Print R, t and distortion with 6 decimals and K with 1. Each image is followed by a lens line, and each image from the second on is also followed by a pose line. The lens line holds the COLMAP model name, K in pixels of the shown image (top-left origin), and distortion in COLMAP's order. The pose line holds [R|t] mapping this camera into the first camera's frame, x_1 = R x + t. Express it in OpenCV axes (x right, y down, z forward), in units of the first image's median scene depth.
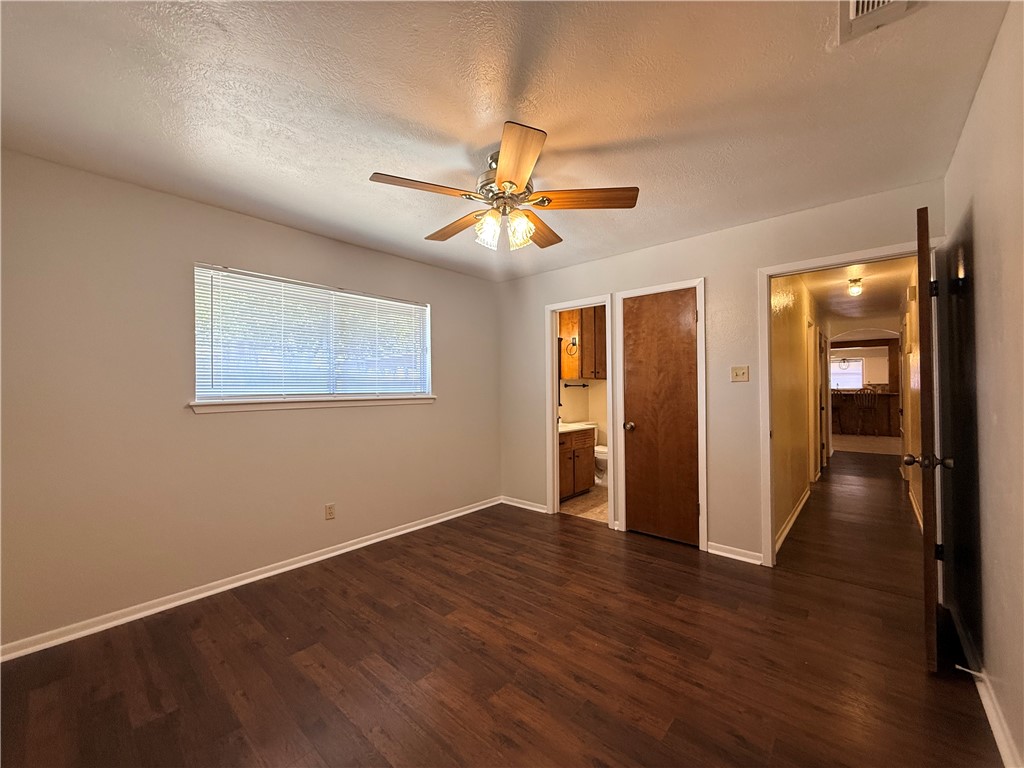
lens RADIAL K [[408.7, 0, 510.3], [0, 408.7, 385.3], [0, 0, 1]] dist [-0.000903, -0.000036]
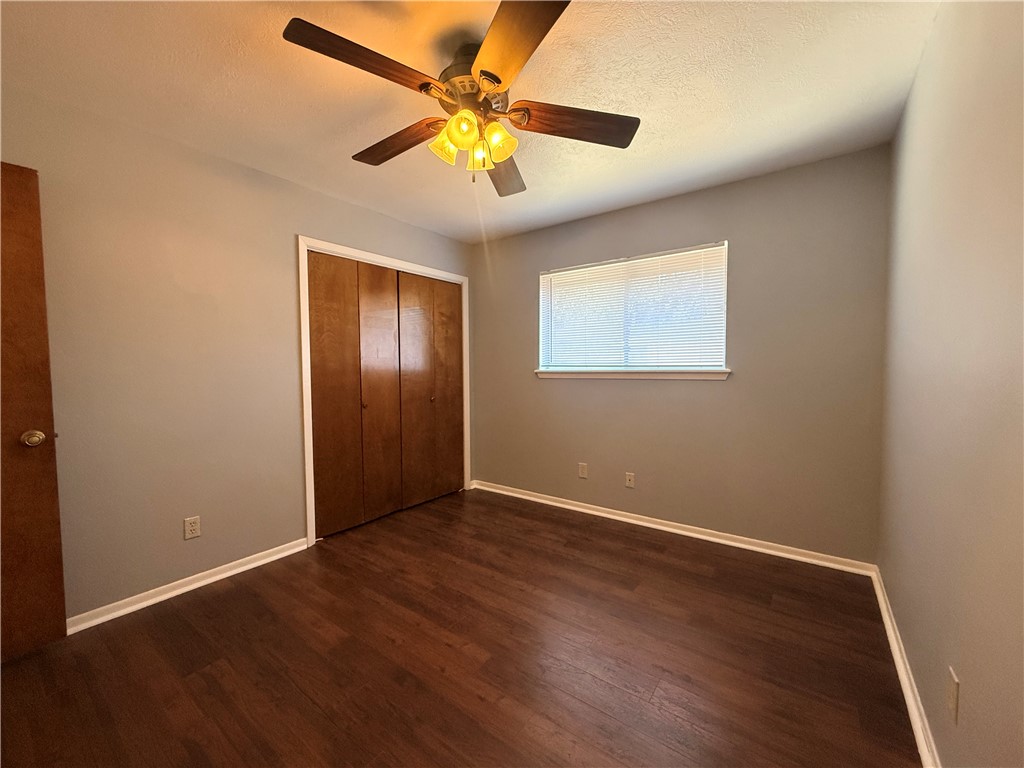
lens RADIAL K [[408.7, 0, 510.3], [0, 408.7, 385.3], [0, 0, 1]] dist [-0.000903, -0.000036]
pose [[0.091427, 0.055649, -0.994256, 0.637180], [0.016507, 0.998215, 0.057388, 0.008860], [0.995675, -0.021659, 0.090345, 0.717343]]
